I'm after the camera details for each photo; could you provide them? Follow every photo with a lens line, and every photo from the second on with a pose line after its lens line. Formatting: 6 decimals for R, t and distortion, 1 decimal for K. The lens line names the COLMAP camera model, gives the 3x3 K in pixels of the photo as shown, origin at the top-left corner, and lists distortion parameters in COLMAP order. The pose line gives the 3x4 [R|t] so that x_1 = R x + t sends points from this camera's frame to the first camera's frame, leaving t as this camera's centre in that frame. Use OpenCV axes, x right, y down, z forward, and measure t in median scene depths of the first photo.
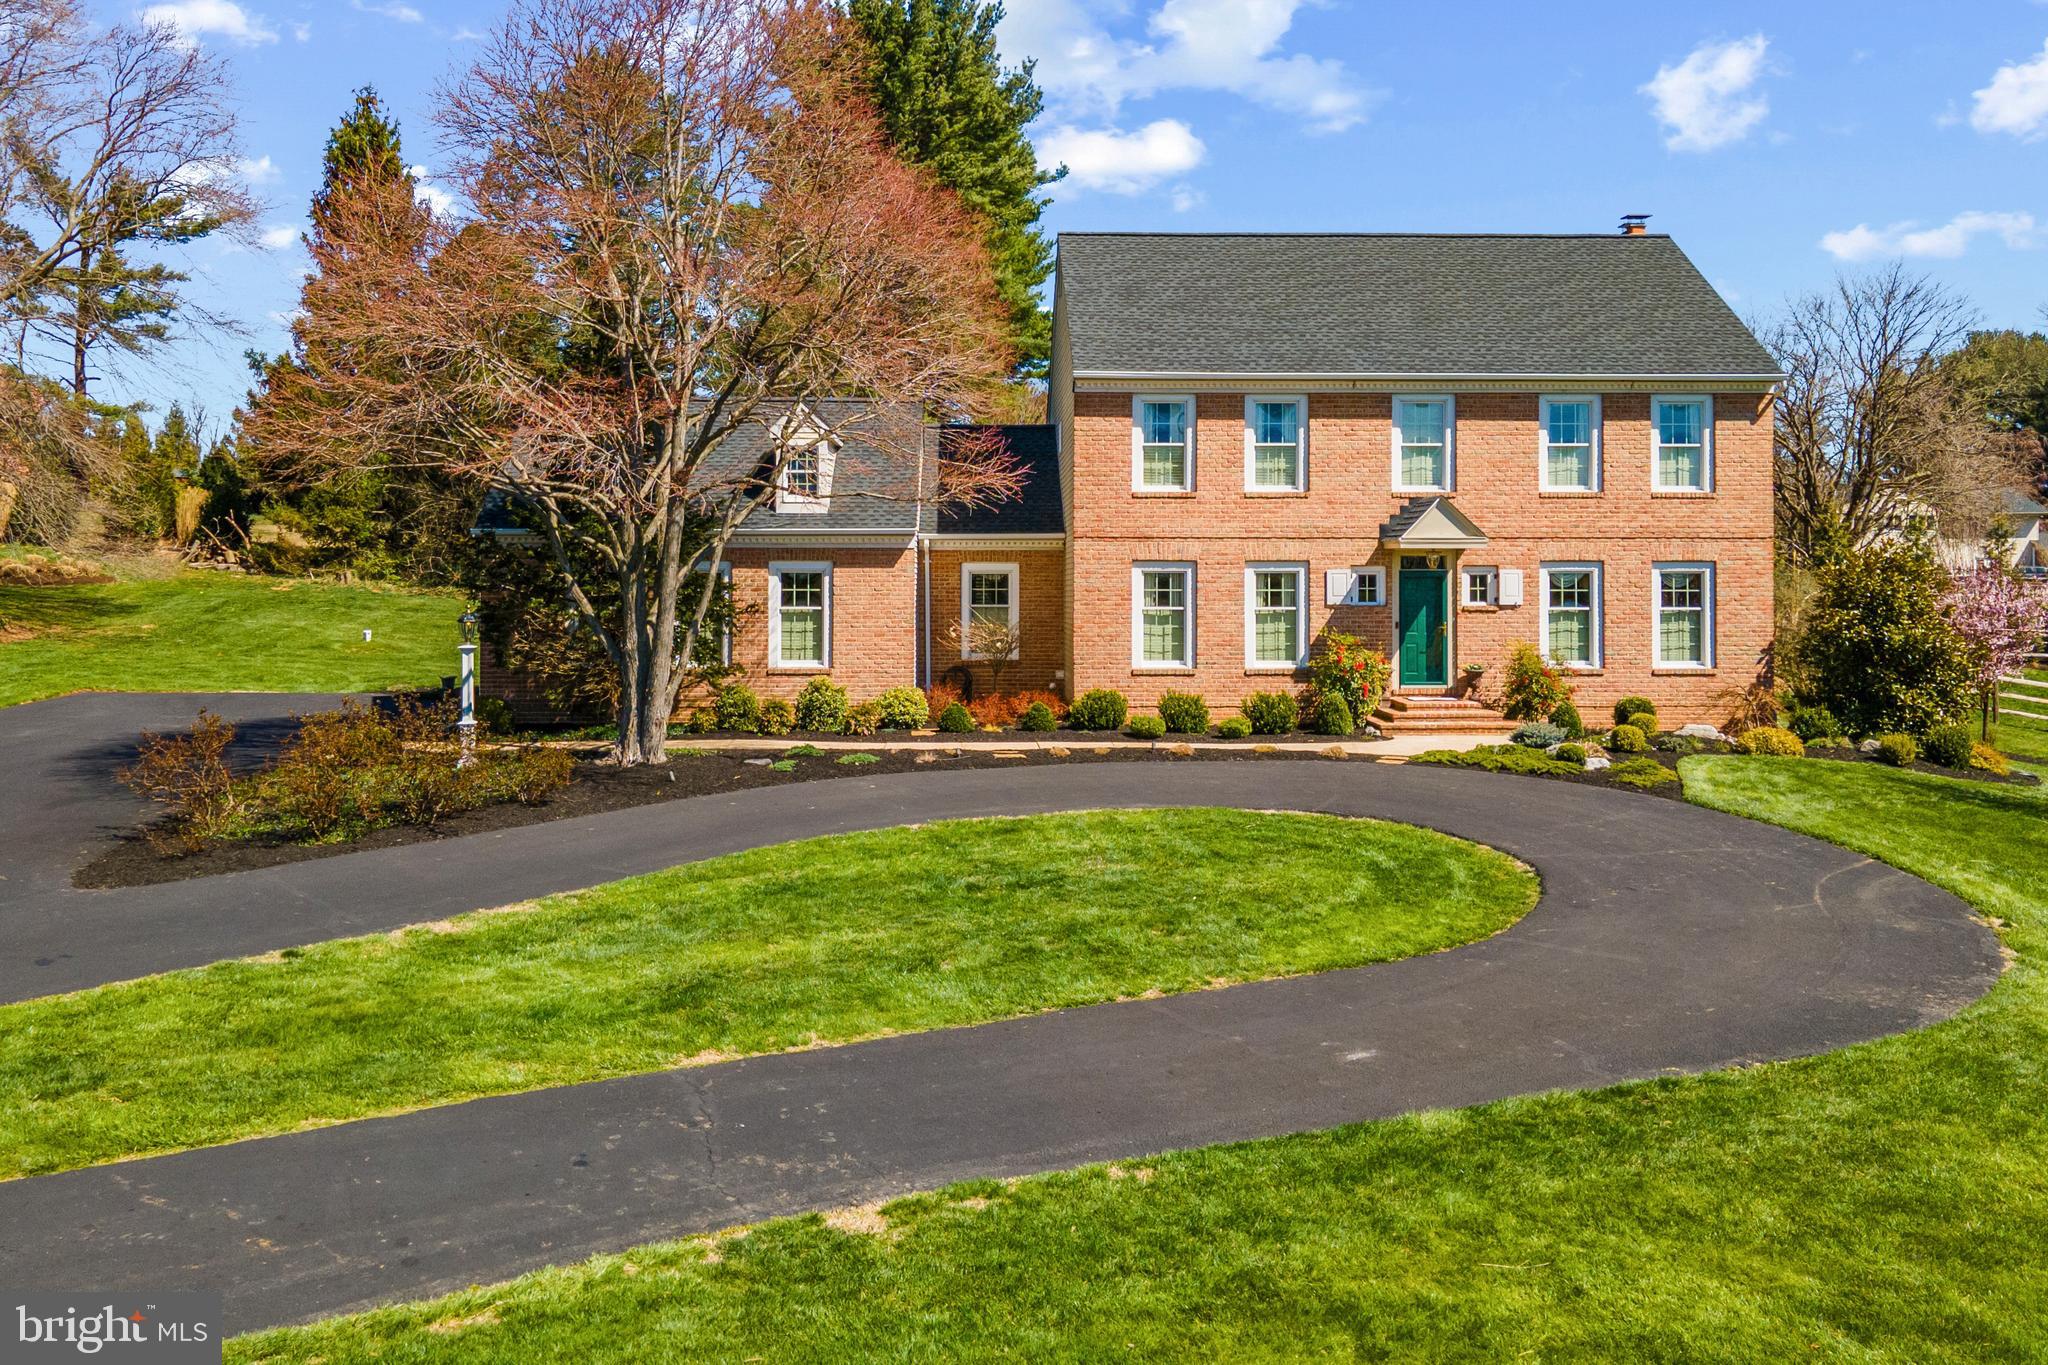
lens RADIAL K [[1785.6, 0, 1024.0], [0, 1785.6, 682.5], [0, 0, 1]] dist [0.011954, 0.004458]
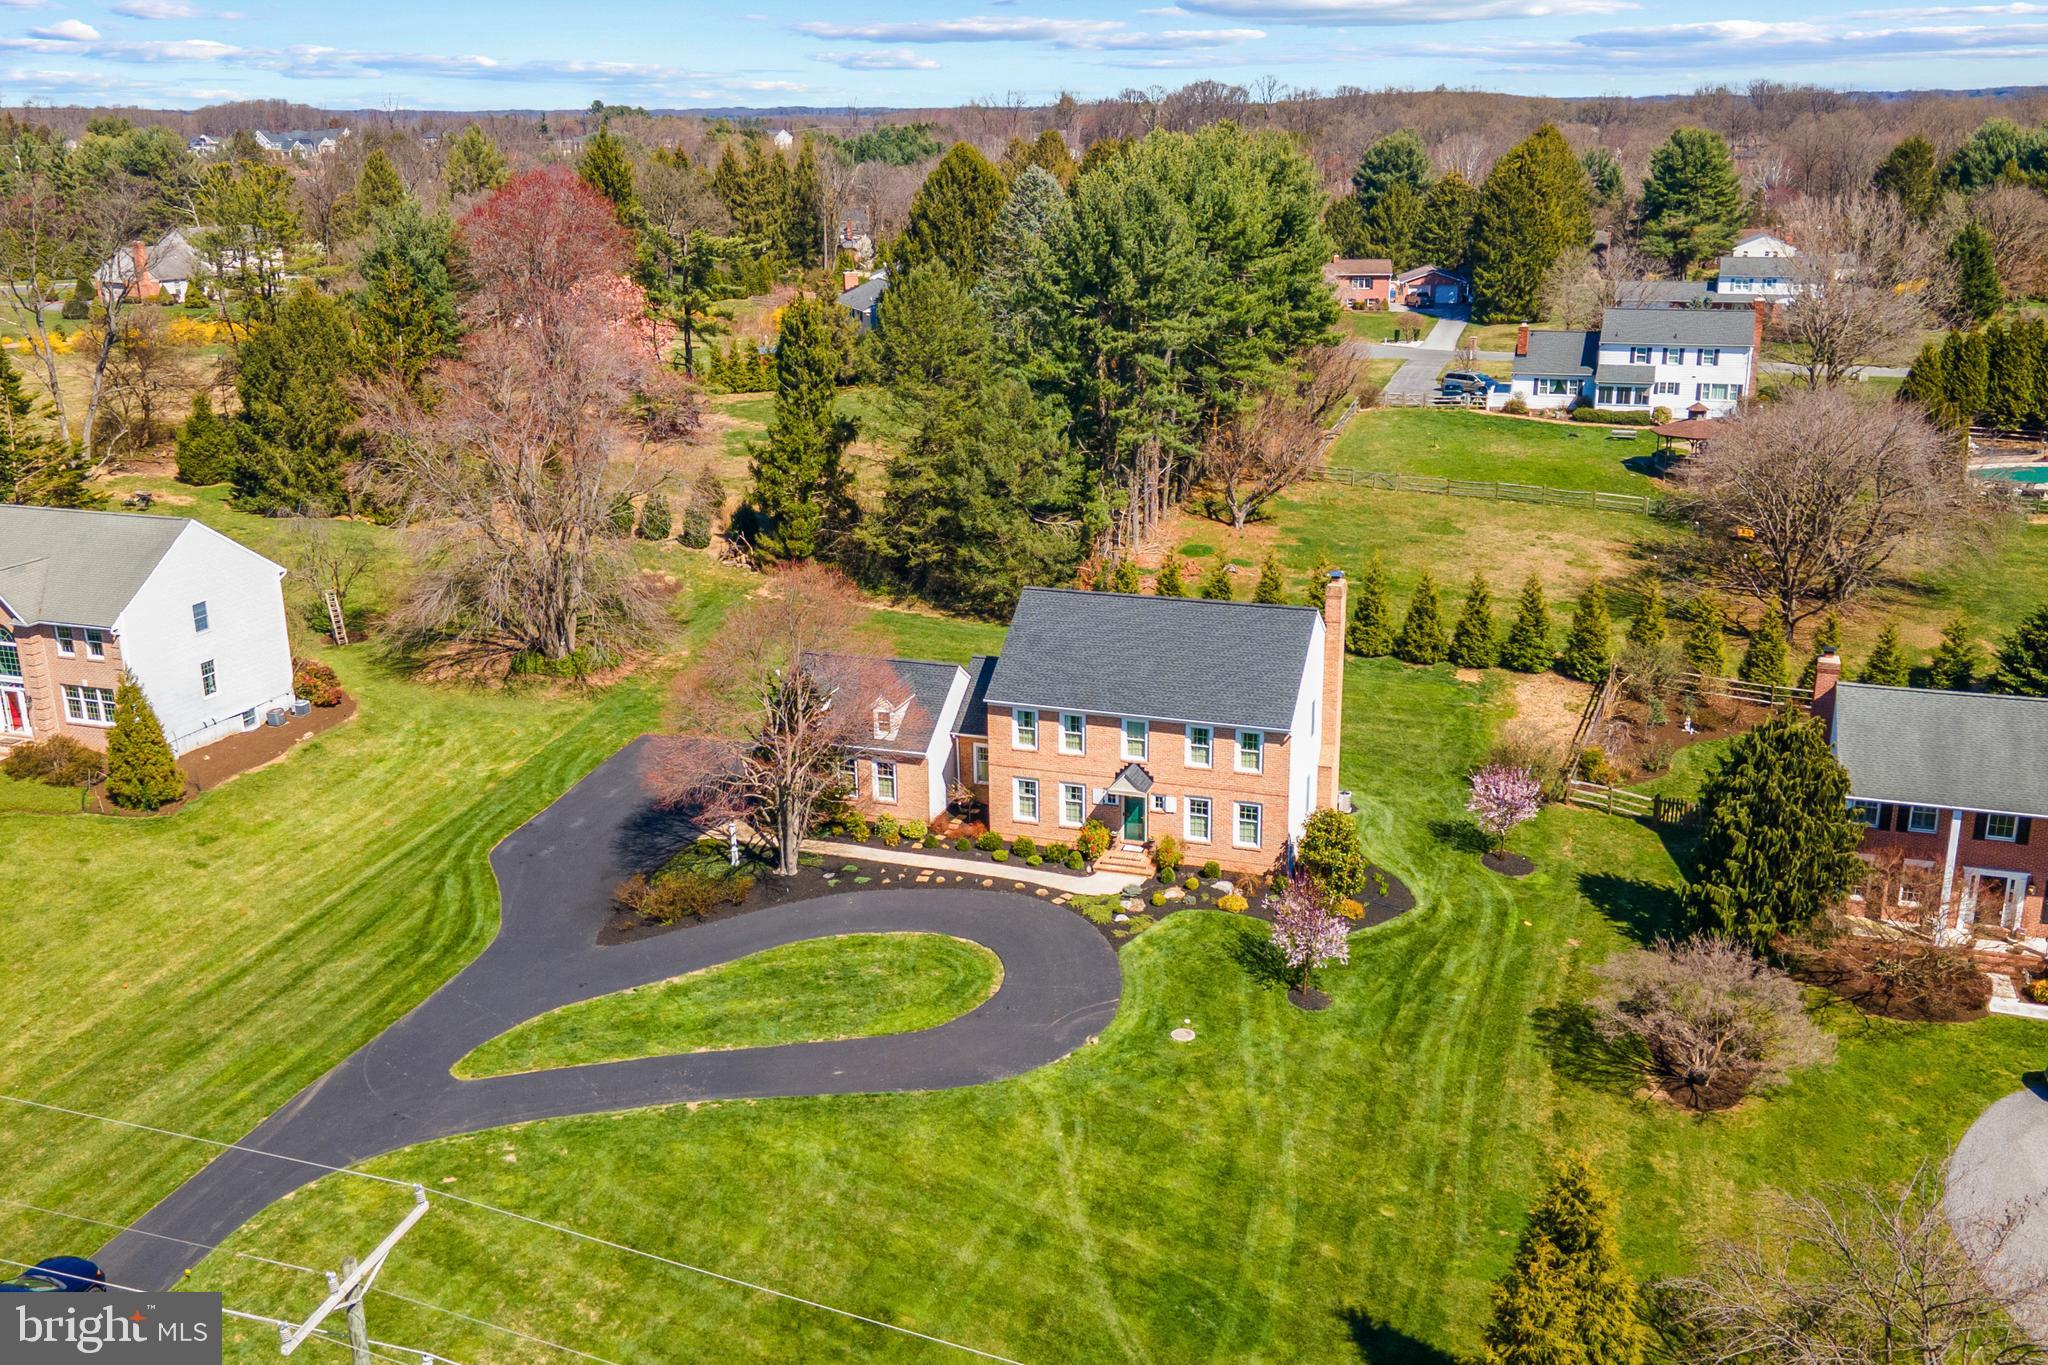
lens RADIAL K [[1785.6, 0, 1024.0], [0, 1785.6, 682.5], [0, 0, 1]] dist [0.011954, 0.004458]
pose [[0.936931, 0.099251, -0.335126, 0.843601], [-0.013946, 0.968686, 0.247897, -0.764389], [0.349236, -0.227589, 0.908976, -1.091196]]
